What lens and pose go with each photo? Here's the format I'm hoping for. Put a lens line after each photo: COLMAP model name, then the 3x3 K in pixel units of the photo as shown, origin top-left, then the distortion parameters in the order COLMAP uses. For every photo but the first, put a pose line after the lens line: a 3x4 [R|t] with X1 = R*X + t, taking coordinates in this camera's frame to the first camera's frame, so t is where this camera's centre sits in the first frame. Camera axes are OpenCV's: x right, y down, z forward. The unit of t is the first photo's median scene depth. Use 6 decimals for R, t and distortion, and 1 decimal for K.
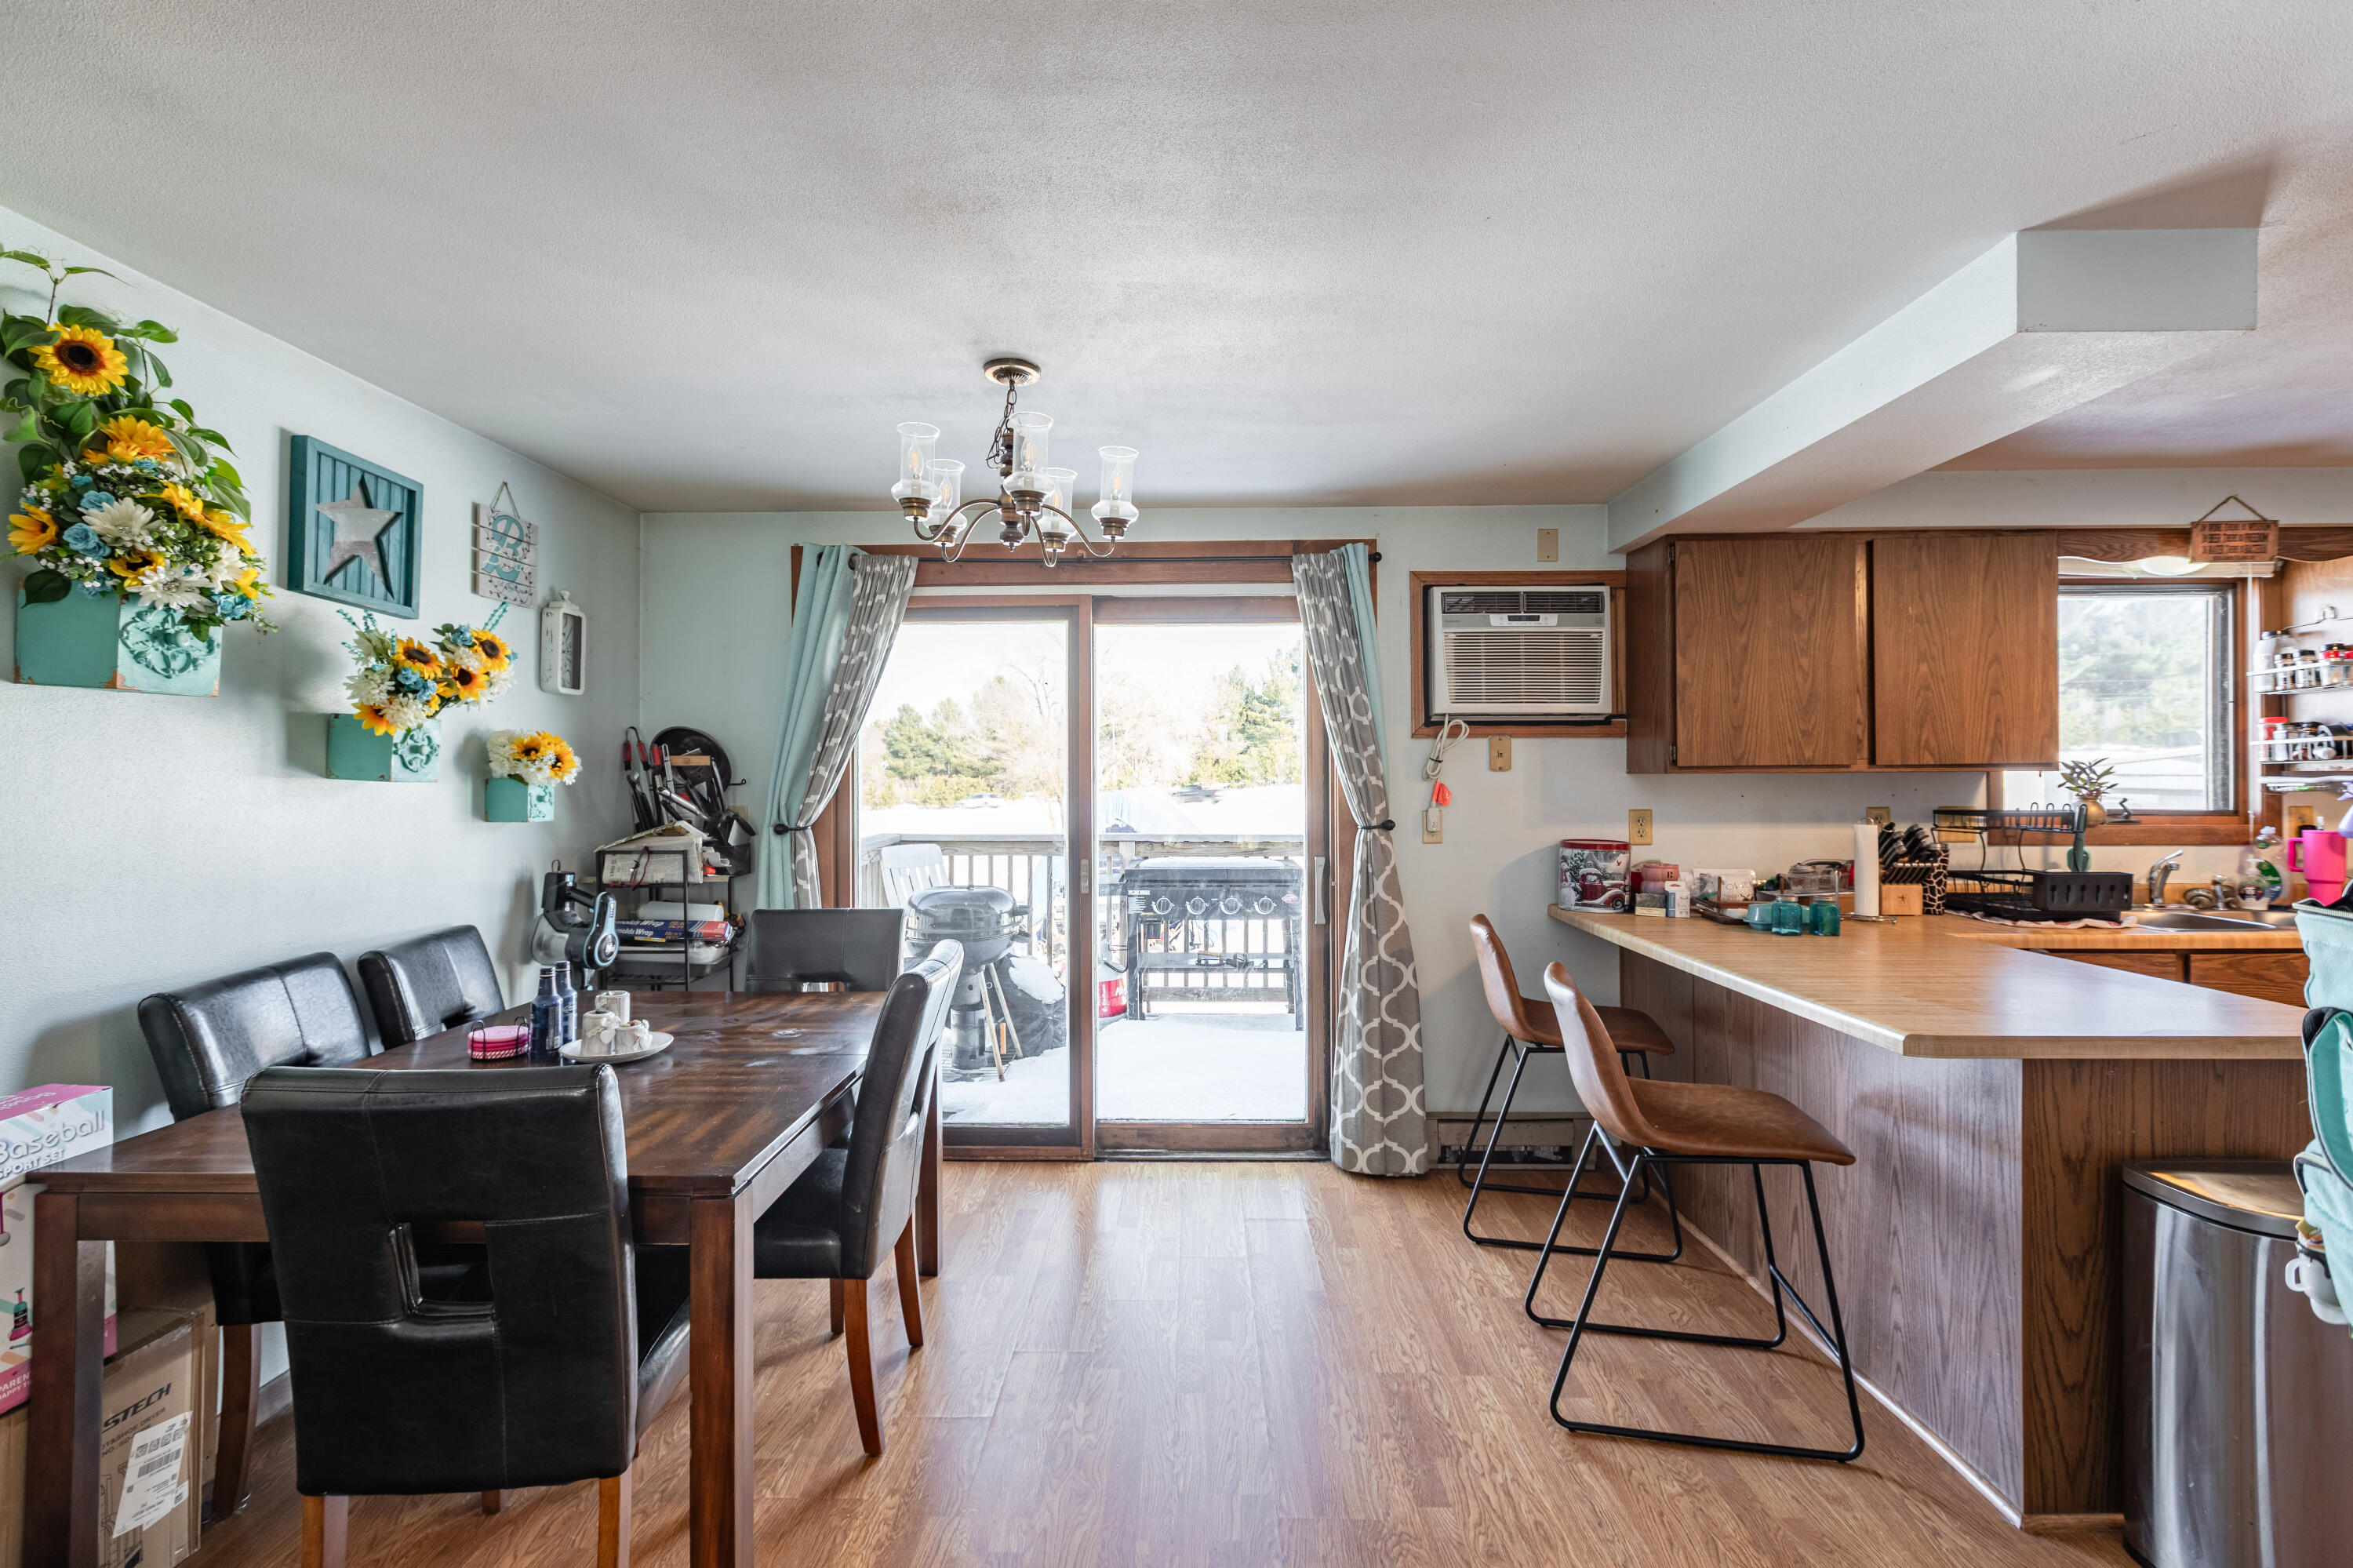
lens RADIAL K [[1062.7, 0, 1175.0], [0, 1062.7, 782.7], [0, 0, 1]] dist [-0.003261, -0.000471]
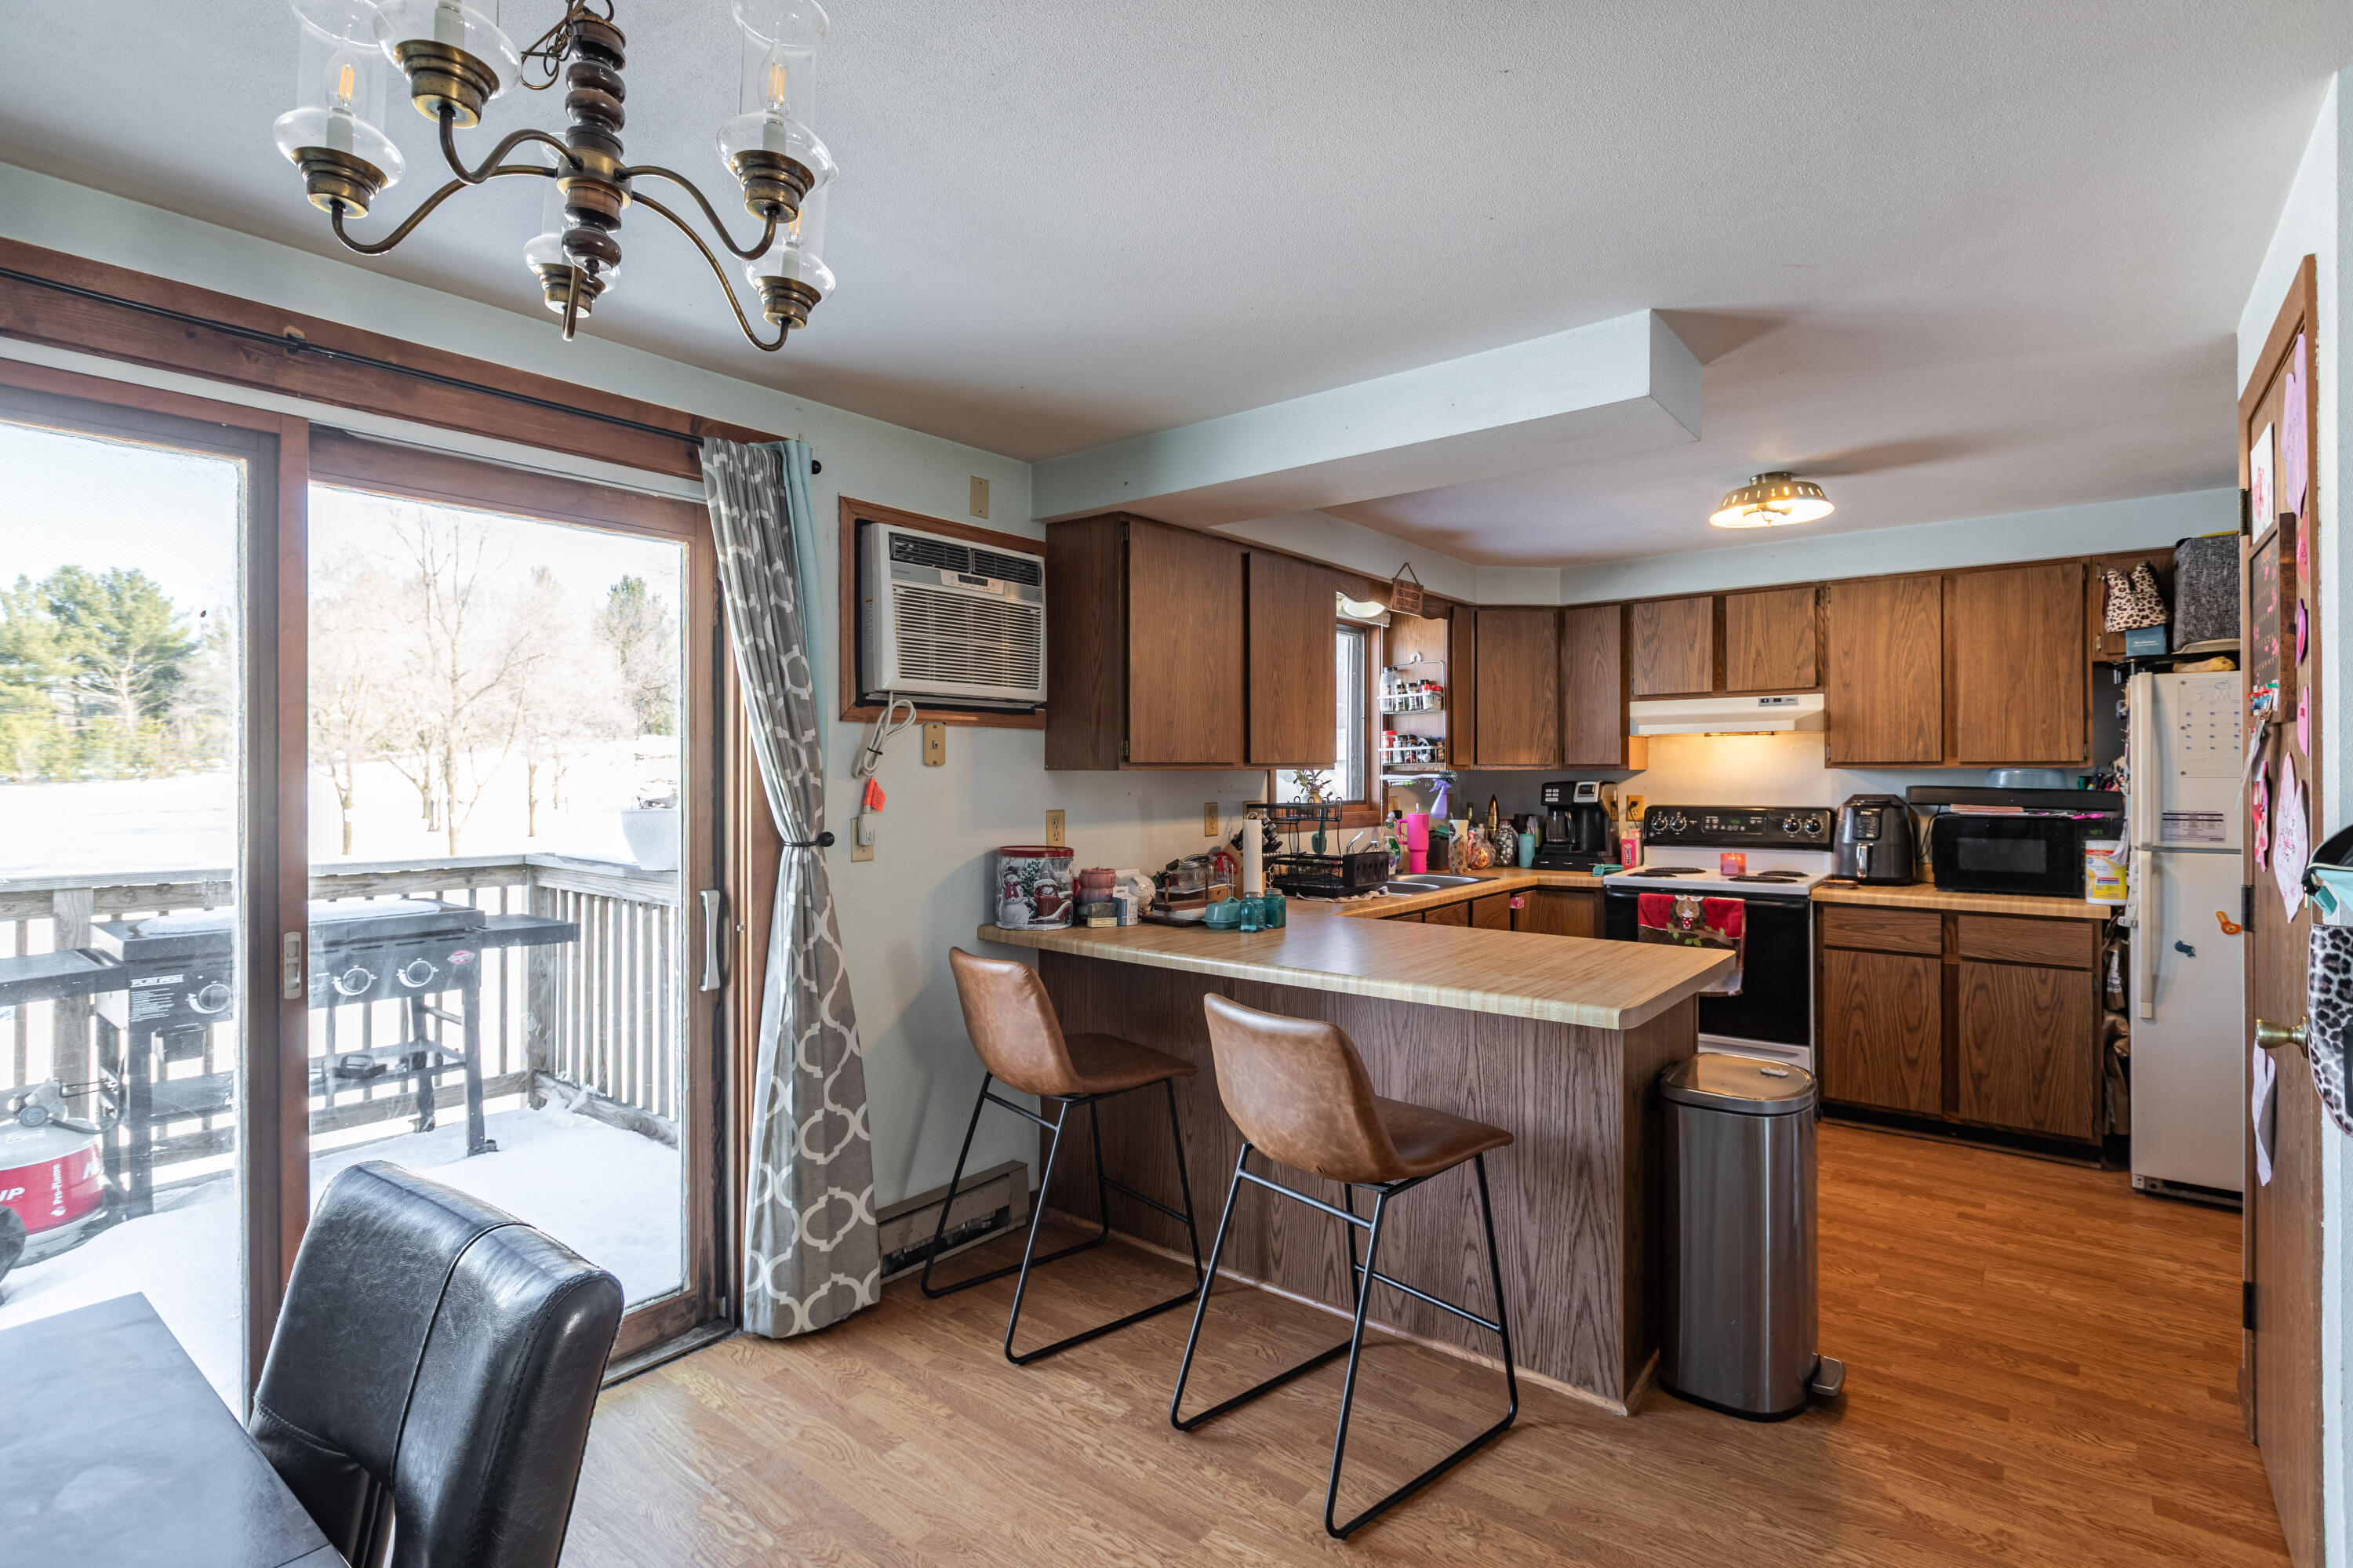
lens RADIAL K [[1117.4, 0, 1168.1], [0, 1117.4, 775.3], [0, 0, 1]] dist [-0.013070, 0.000495]
pose [[0.608745, 0.001404, 0.793365, -0.265284], [0.003403, 0.999985, -0.004380, 0.000181], [-0.793359, 0.005366, 0.608731, 0.355311]]
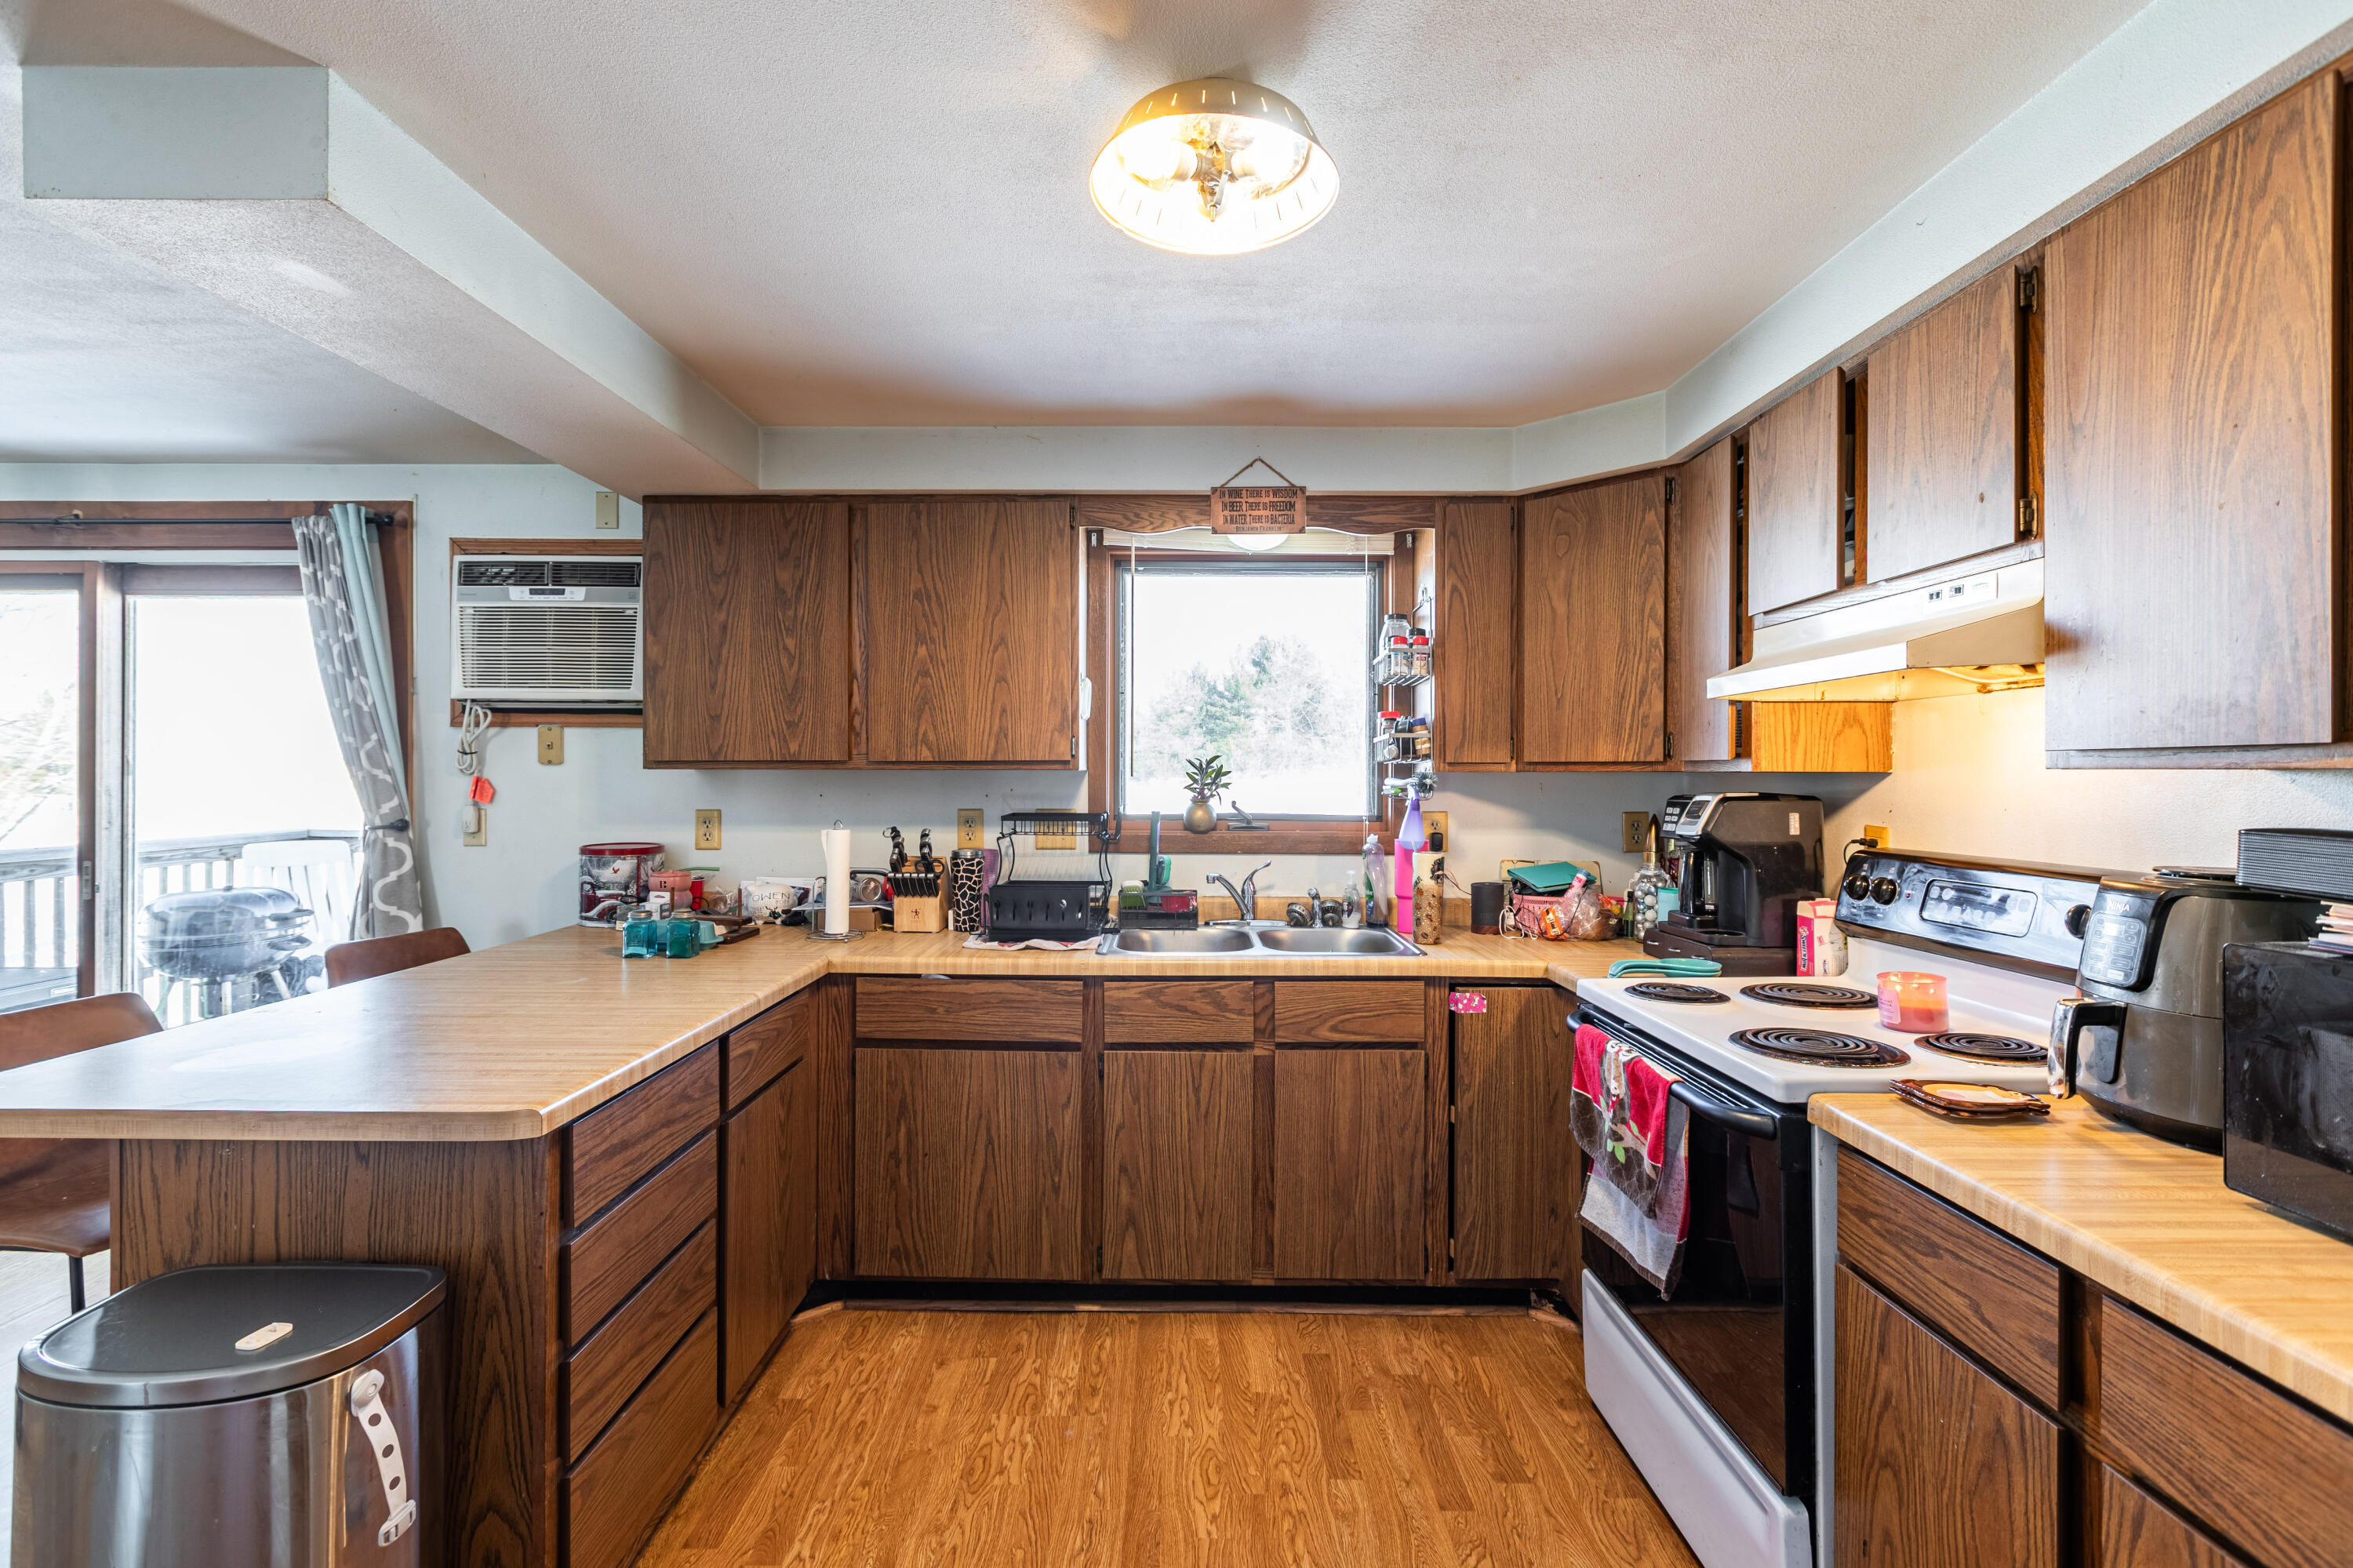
lens RADIAL K [[1062.7, 0, 1236.8], [0, 1062.7, 765.3], [0, 0, 1]] dist [-0.003261, -0.000471]
pose [[0.999684, 0.007986, 0.023824, 0.881859], [-0.007653, 0.999872, -0.014033, -0.002757], [-0.023933, 0.013846, 0.999618, 0.108541]]
